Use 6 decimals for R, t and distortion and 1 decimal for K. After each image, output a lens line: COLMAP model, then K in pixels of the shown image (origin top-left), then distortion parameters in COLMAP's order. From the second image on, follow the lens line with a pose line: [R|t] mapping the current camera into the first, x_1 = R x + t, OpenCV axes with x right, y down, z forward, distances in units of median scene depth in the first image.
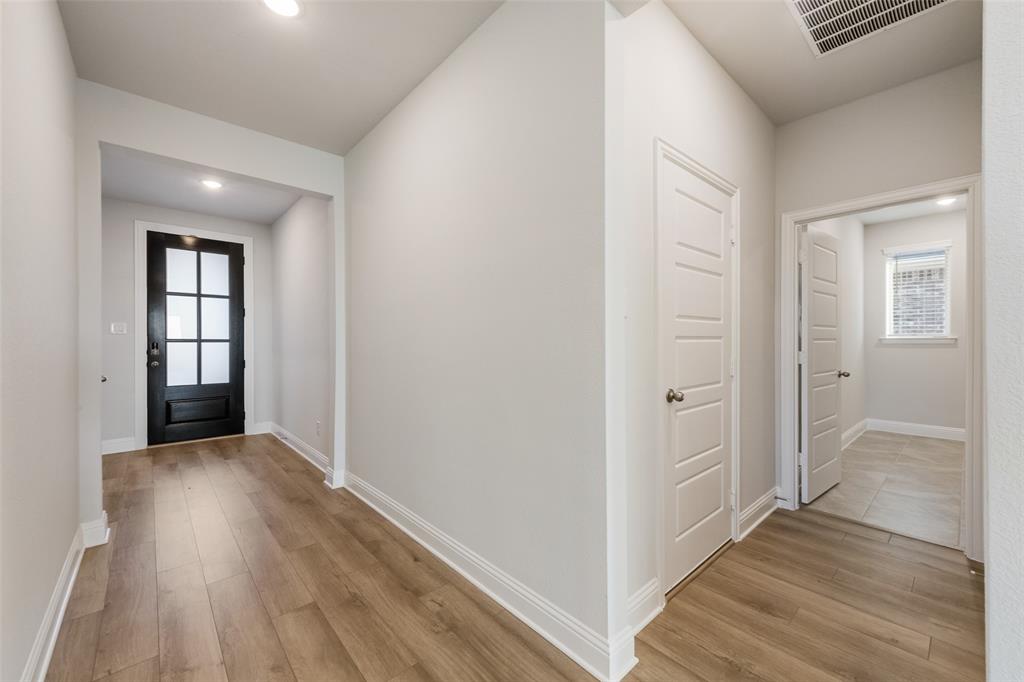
lens RADIAL K [[403.6, 0, 513.0], [0, 403.6, 341.3], [0, 0, 1]] dist [0.004679, 0.000321]
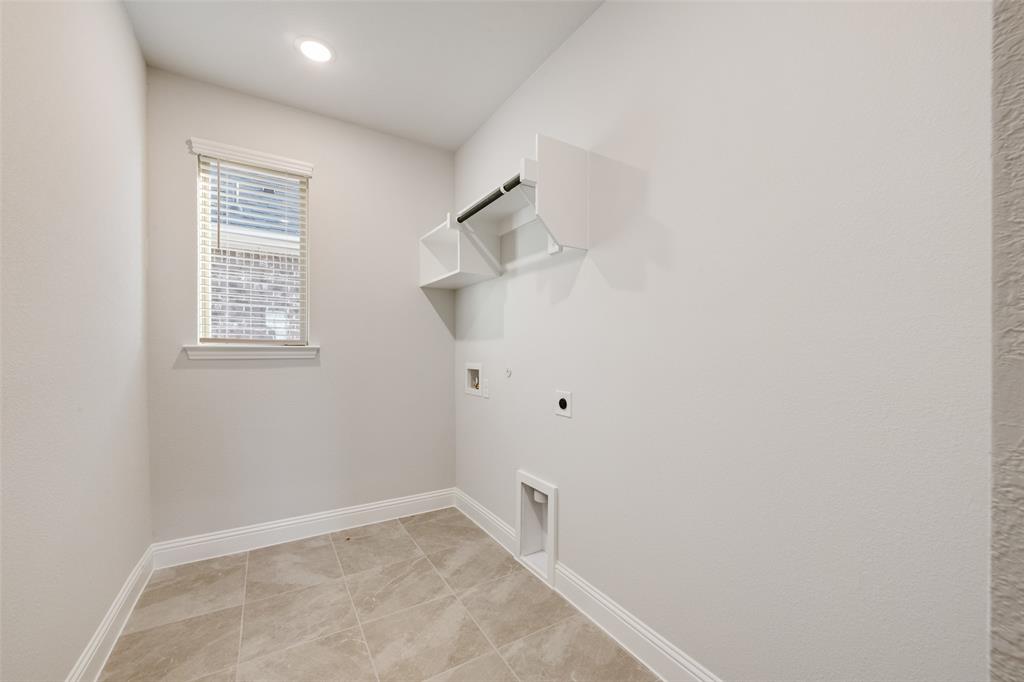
lens RADIAL K [[403.6, 0, 512.9], [0, 403.6, 349.4], [0, 0, 1]] dist [0.004679, 0.000321]
pose [[0.175500, 0.002056, 0.984477, 0.524217], [-0.003467, 0.999993, -0.001471, -0.005132], [-0.984473, -0.003155, 0.175506, 0.560400]]
